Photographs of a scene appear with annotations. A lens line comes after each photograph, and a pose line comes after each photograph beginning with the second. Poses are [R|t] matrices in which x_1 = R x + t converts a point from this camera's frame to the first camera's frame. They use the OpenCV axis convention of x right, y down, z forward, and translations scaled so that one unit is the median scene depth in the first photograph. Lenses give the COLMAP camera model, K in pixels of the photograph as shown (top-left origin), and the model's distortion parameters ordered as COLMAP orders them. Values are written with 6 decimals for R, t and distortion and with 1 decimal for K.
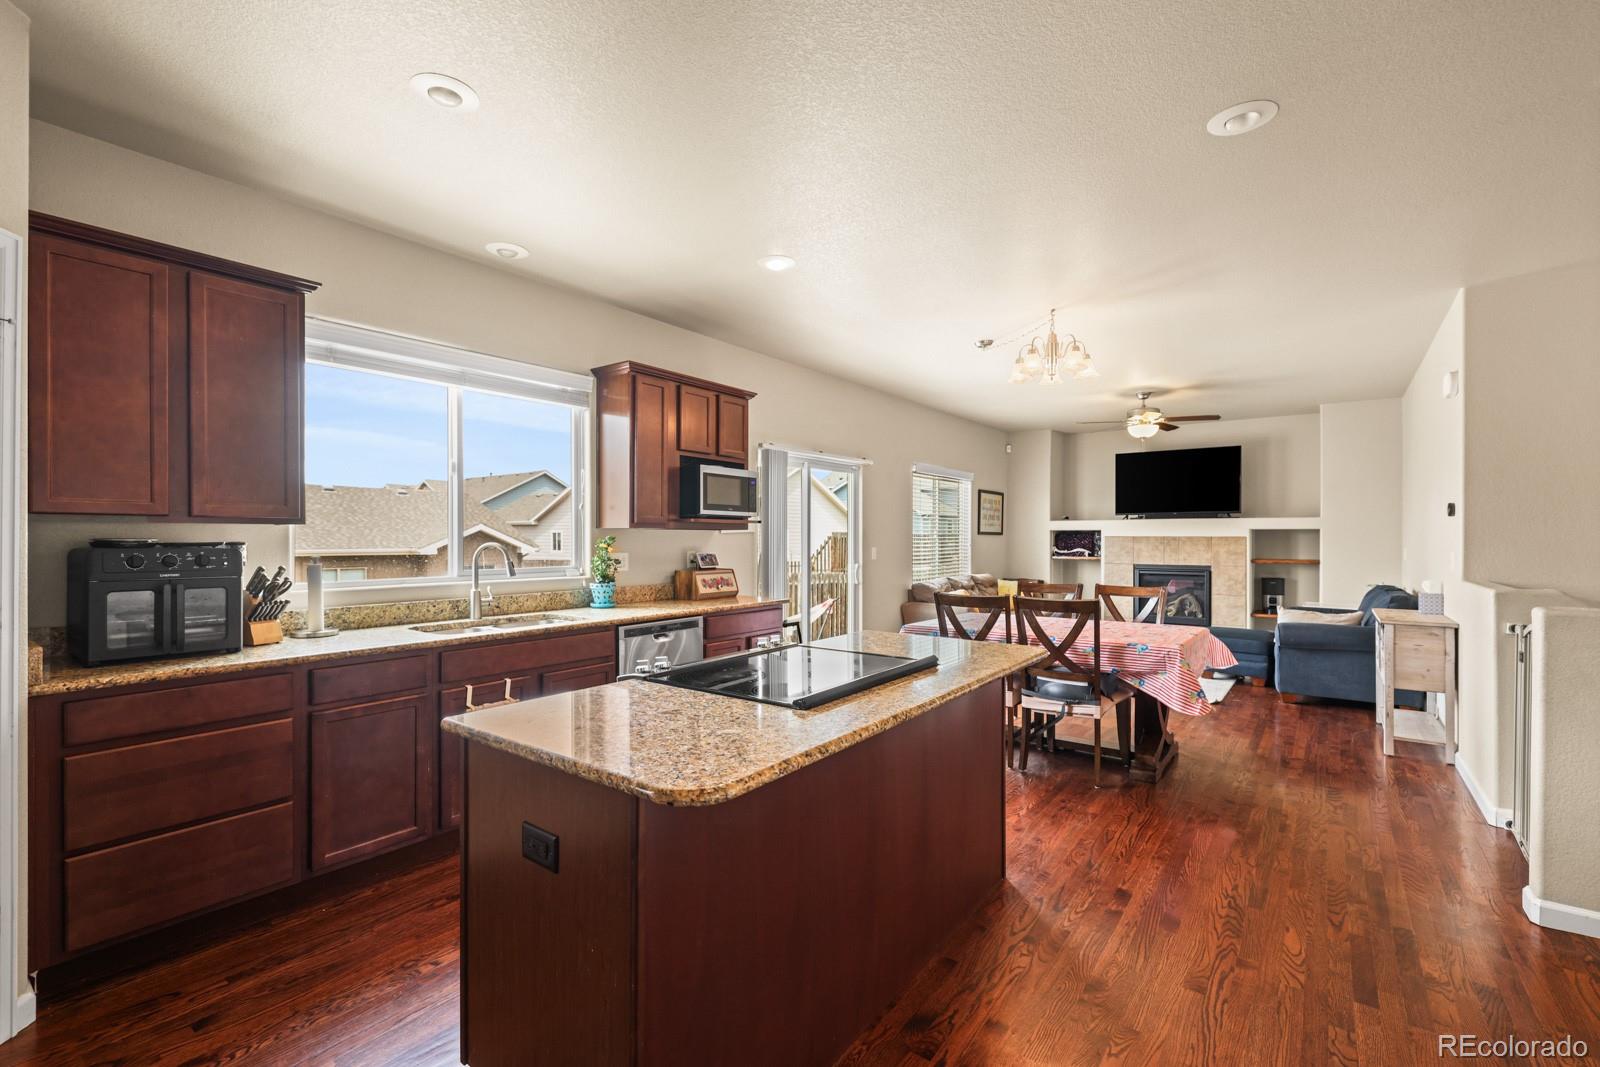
lens RADIAL K [[697.5, 0, 790.8], [0, 697.5, 540.9], [0, 0, 1]] dist [0.000295, 0.000250]
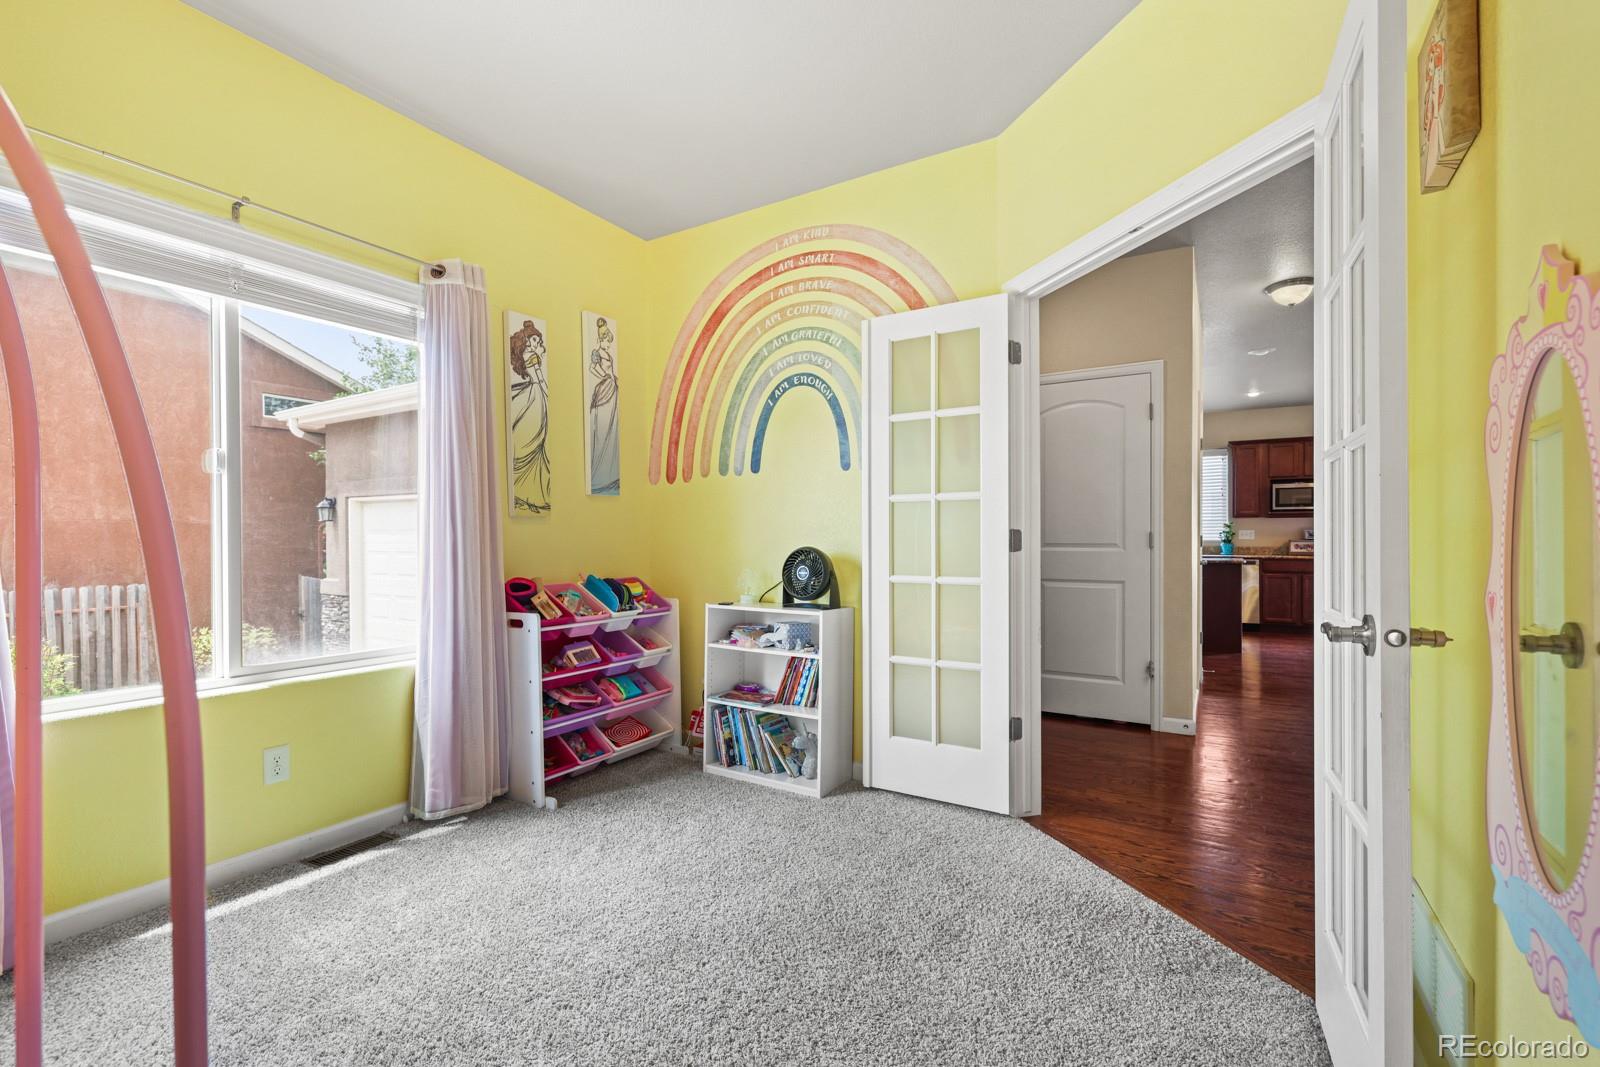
lens RADIAL K [[697.5, 0, 802.8], [0, 697.5, 535.4], [0, 0, 1]] dist [0.000295, 0.000250]
pose [[0.109984, -0.004259, -0.993924, 1.767719], [0.000801, 0.999991, -0.004196, 0.043443], [0.993933, -0.000335, 0.109986, -0.560645]]
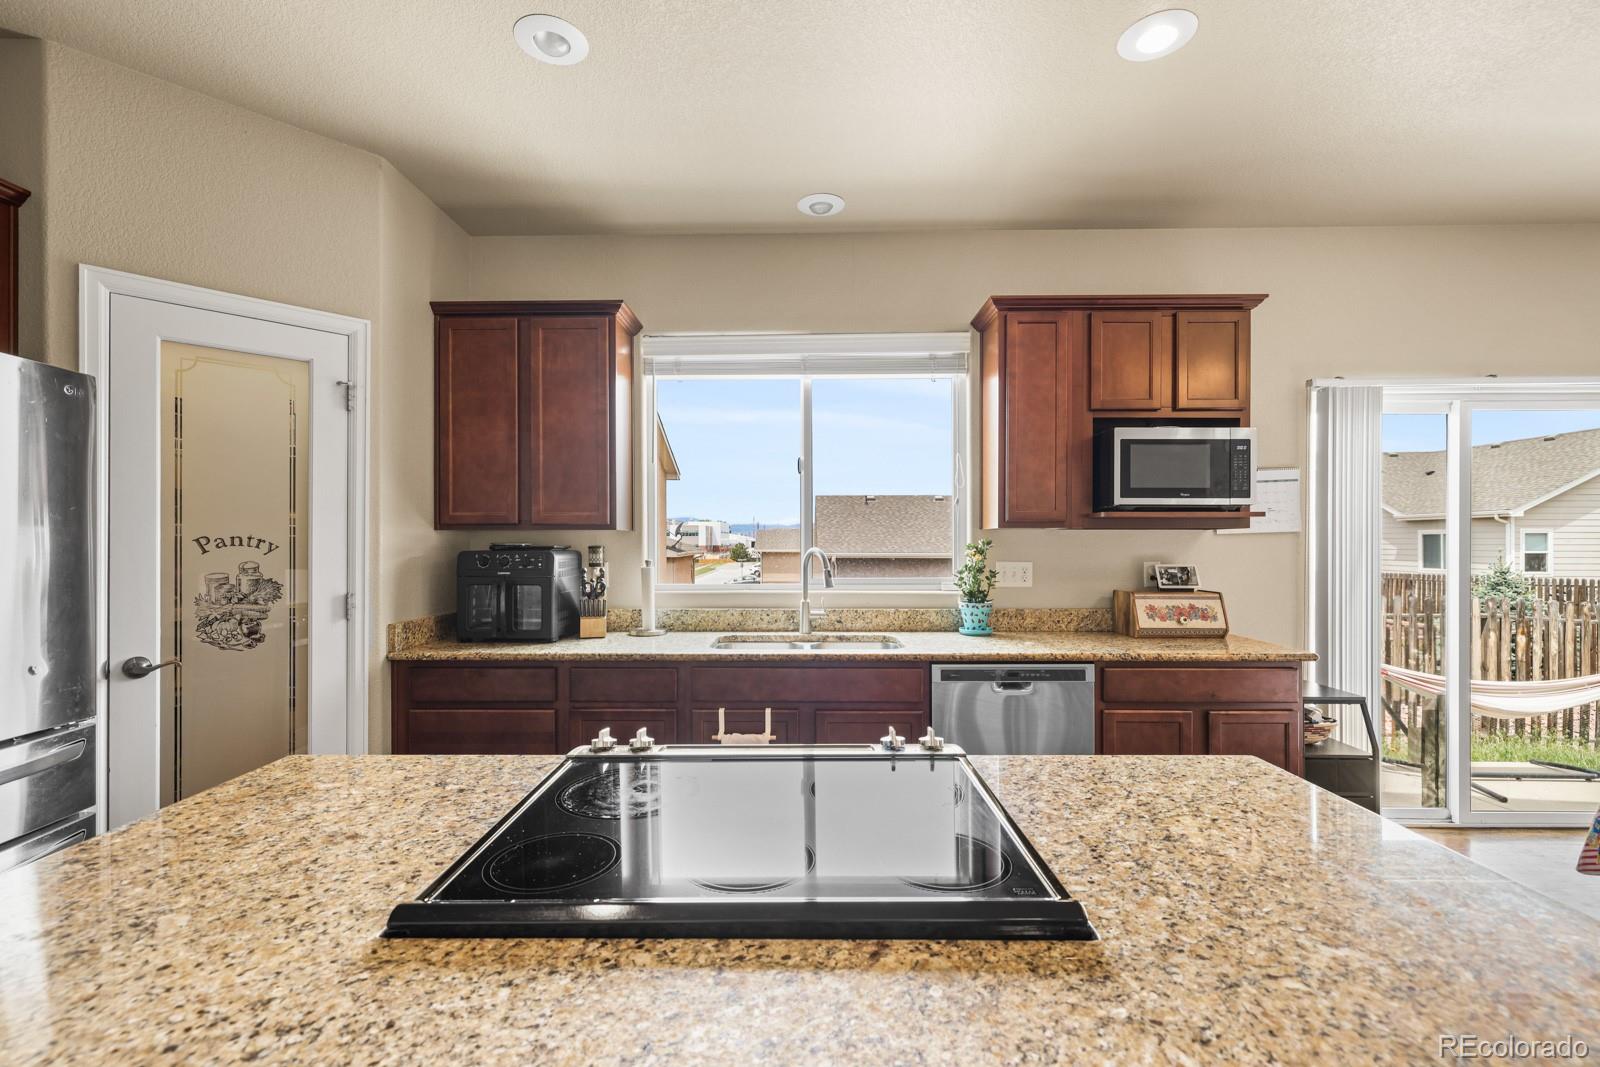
lens RADIAL K [[697.5, 0, 797.3], [0, 697.5, 539.0], [0, 0, 1]] dist [0.000295, 0.000250]
pose [[0.593545, -0.003734, -0.804792, 0.226121], [-0.002344, 0.999977, -0.006368, -0.002217], [0.804797, 0.005666, 0.593523, 0.403955]]
